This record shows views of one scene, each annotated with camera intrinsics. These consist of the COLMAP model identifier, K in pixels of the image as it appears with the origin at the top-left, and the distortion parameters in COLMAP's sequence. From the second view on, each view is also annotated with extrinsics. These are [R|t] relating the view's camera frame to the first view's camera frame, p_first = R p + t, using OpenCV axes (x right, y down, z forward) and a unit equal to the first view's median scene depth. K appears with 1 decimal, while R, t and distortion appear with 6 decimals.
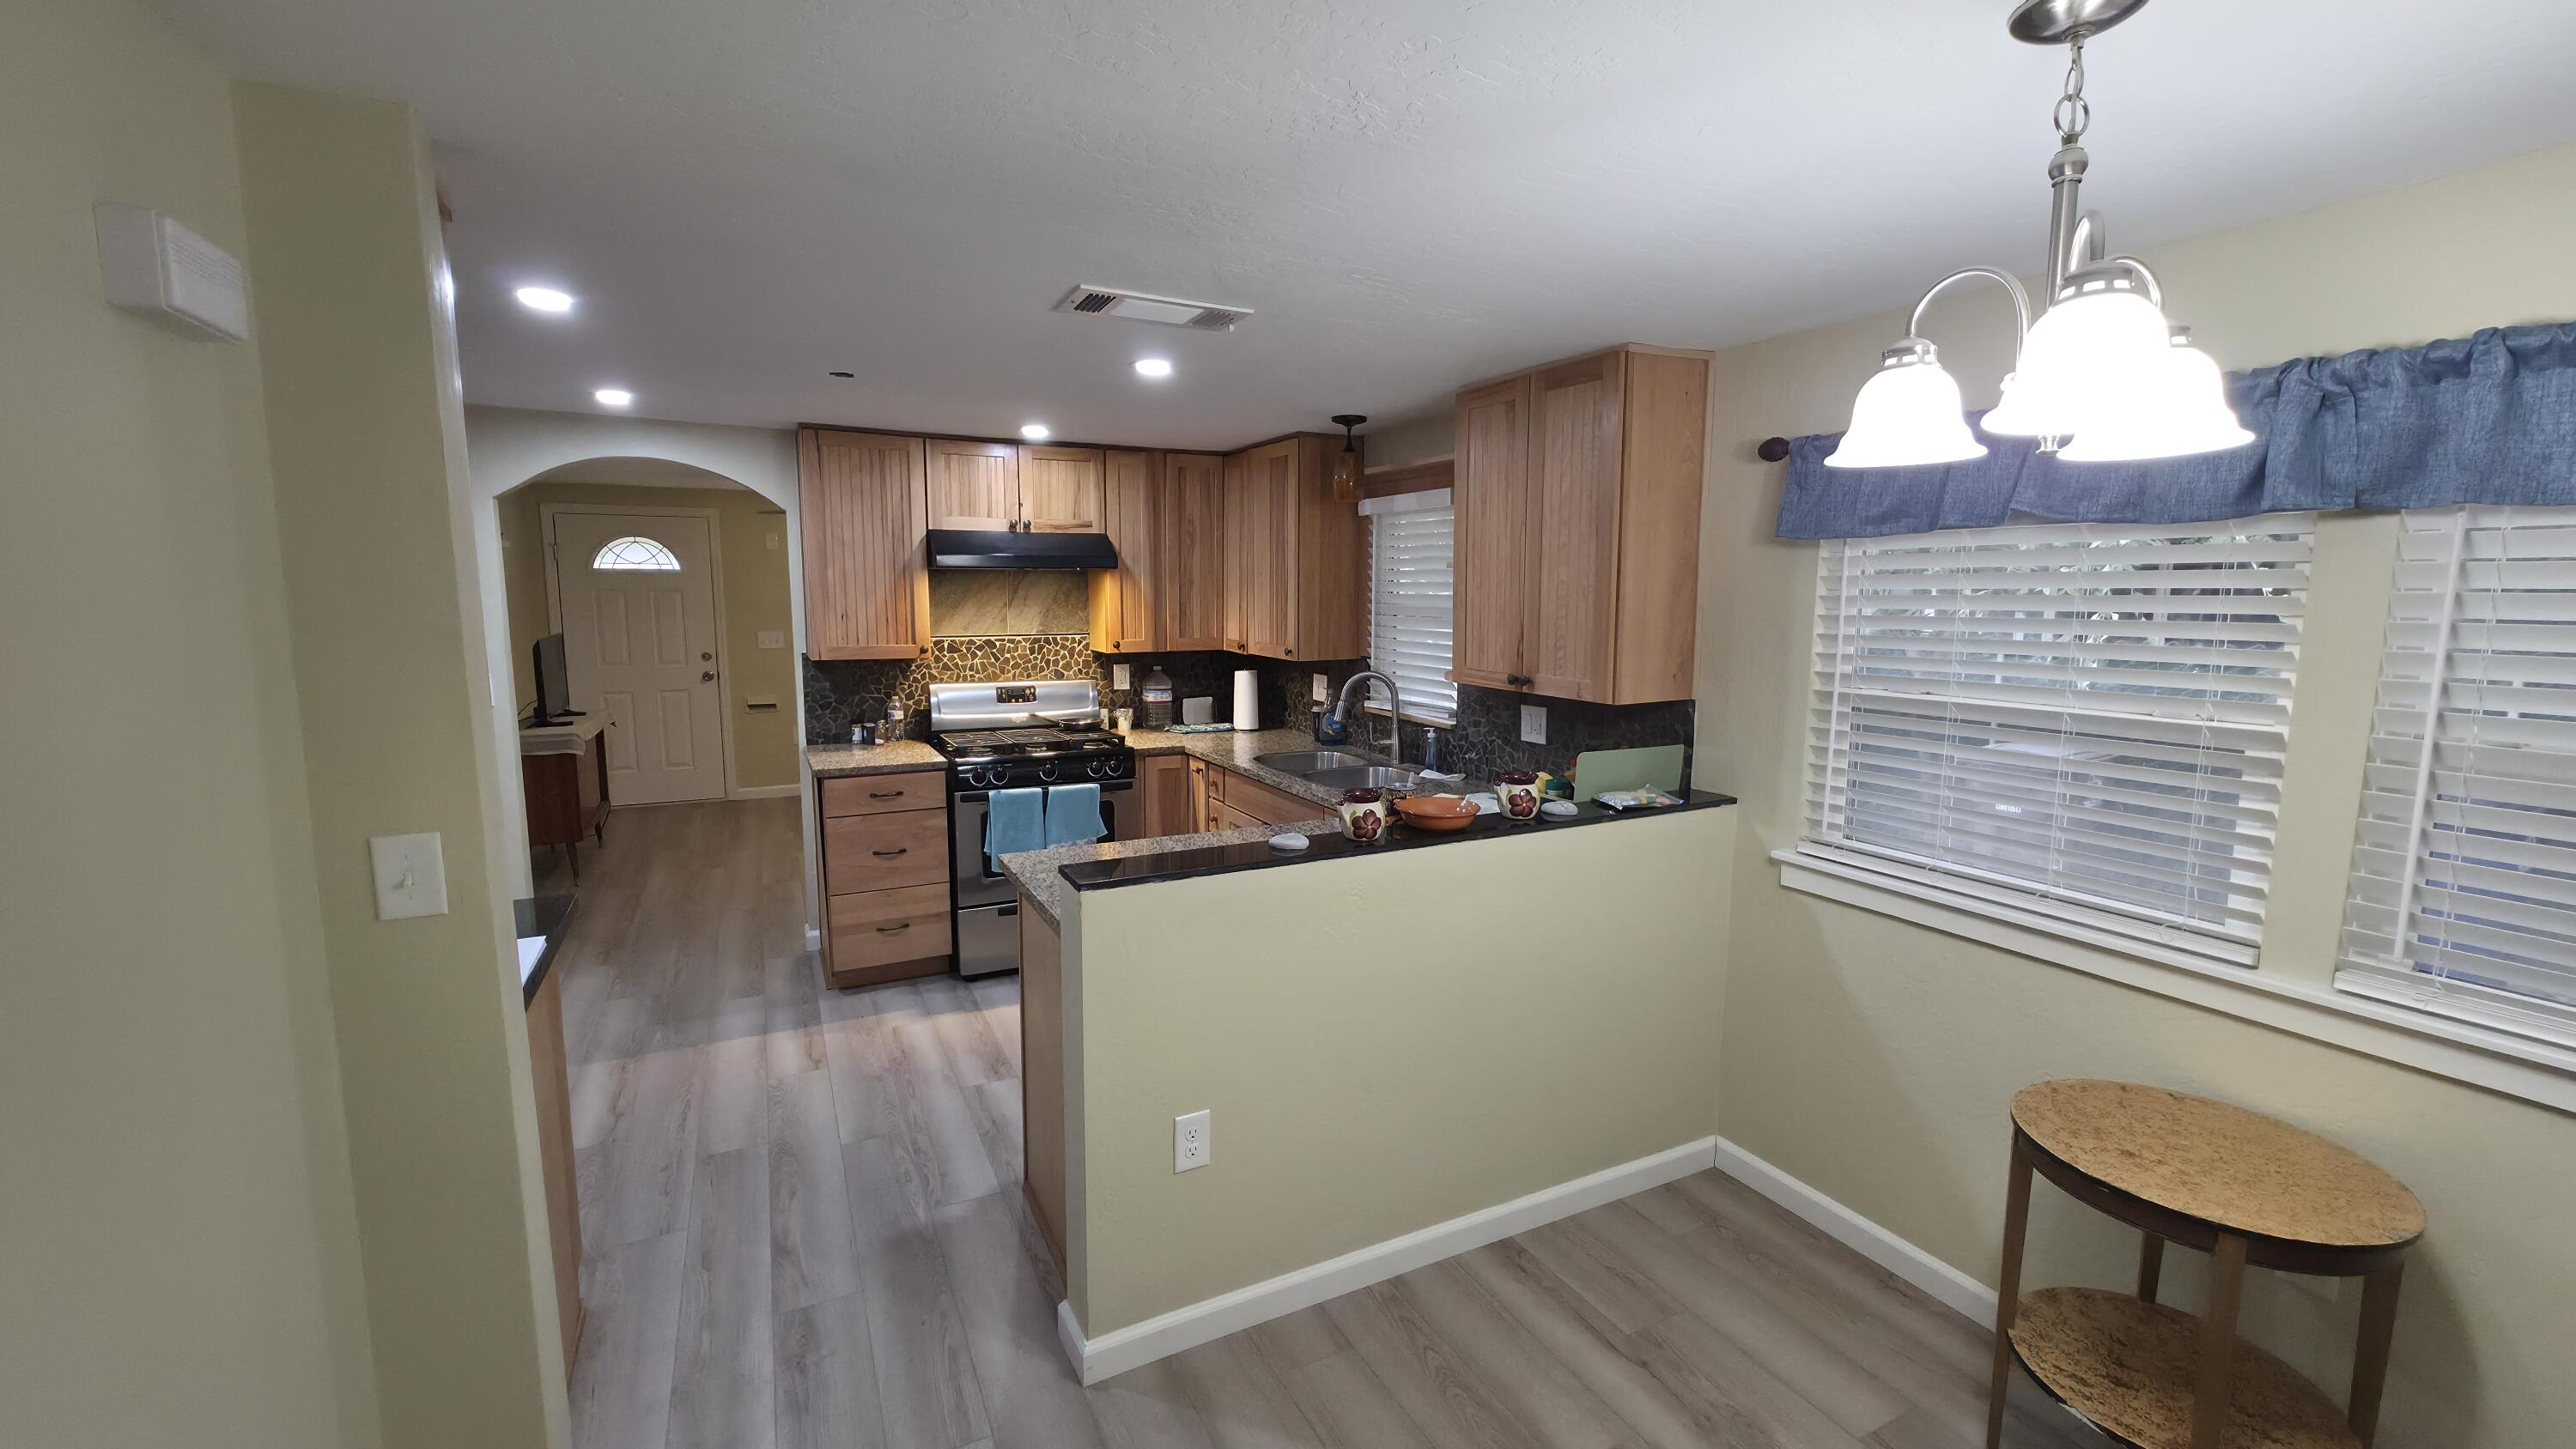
lens RADIAL K [[1040.5, 0, 1288.0], [0, 1040.5, 724.5], [0, 0, 1]] dist [-0.004310, -0.000156]
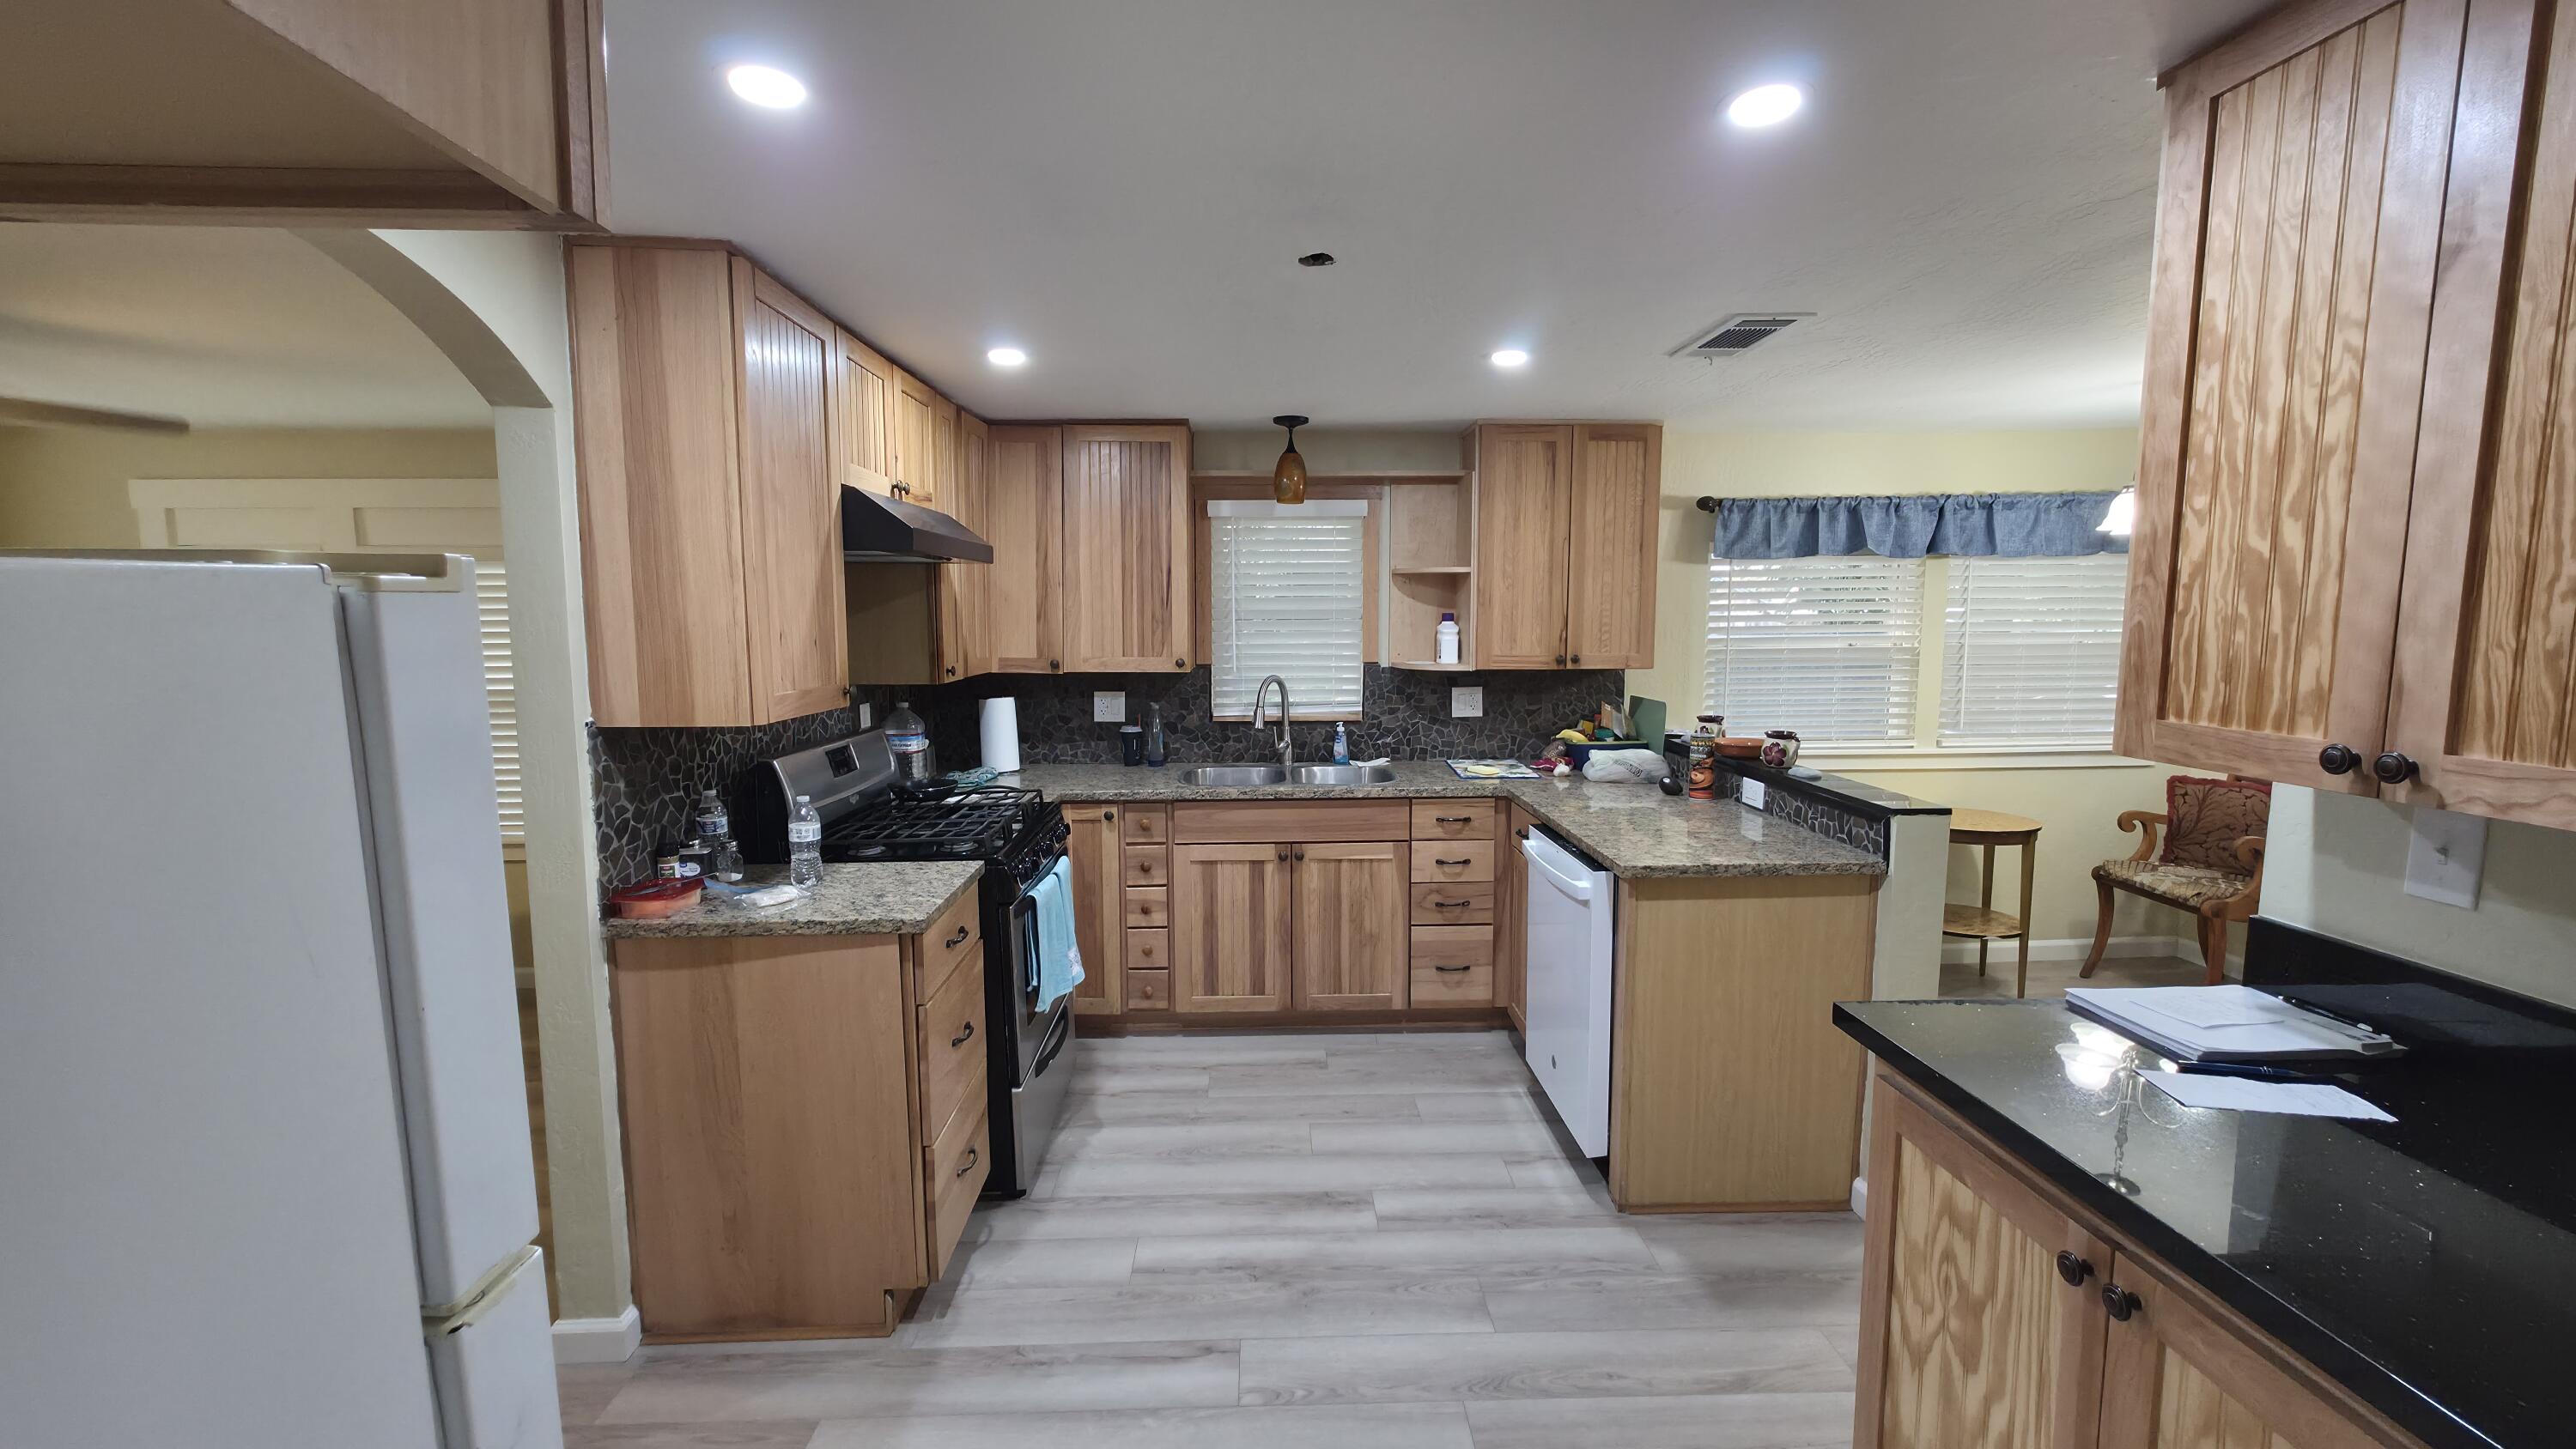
lens RADIAL K [[1036.9, 0, 1281.5], [0, 1036.9, 712.7], [0, 0, 1]] dist [-0.013808, -0.000301]
pose [[0.422126, -0.094225, 0.901627, -0.848525], [0.127243, 0.990896, 0.043982, -0.061218], [-0.897563, 0.096160, 0.430272, 0.597116]]
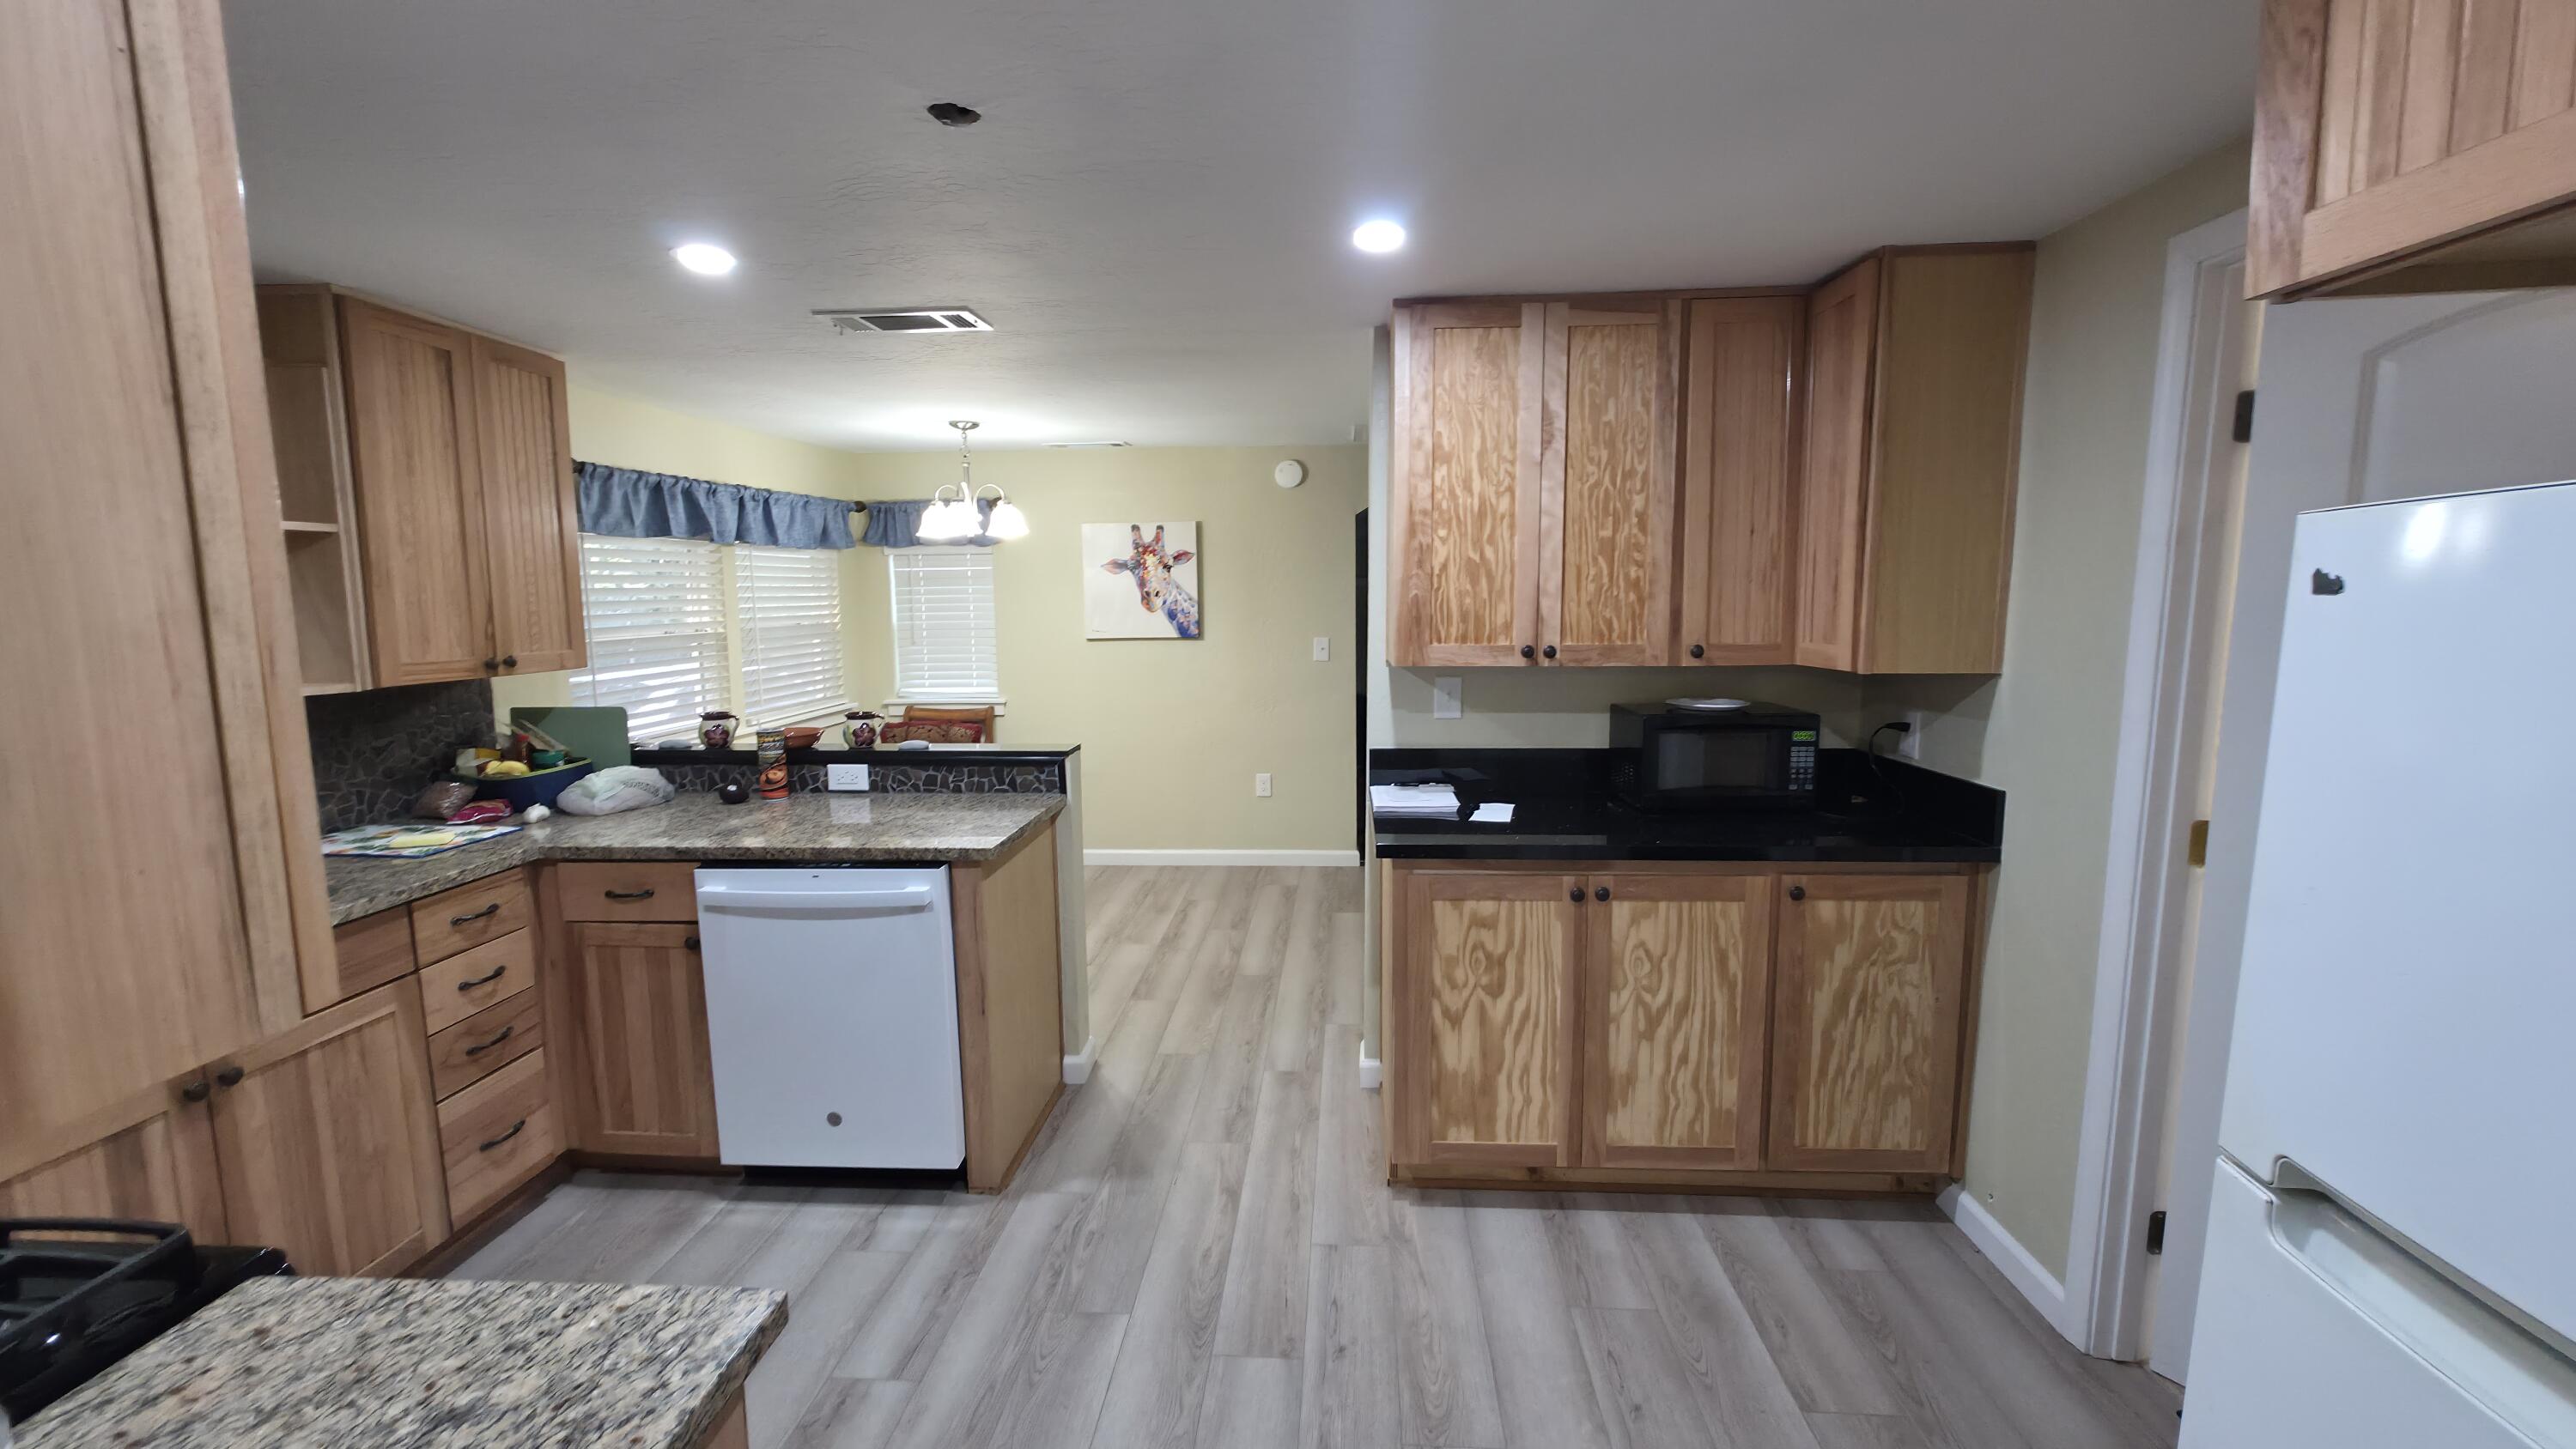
lens RADIAL K [[1013.4, 0, 1300.0], [0, 1013.4, 709.0], [0, 0, 1]] dist [0.001429, 0.000222]
pose [[-0.868643, -0.053487, 0.492543, -0.659150], [0.070702, 0.970598, 0.230090, -0.125211], [-0.490368, 0.234689, -0.839321, 1.100859]]
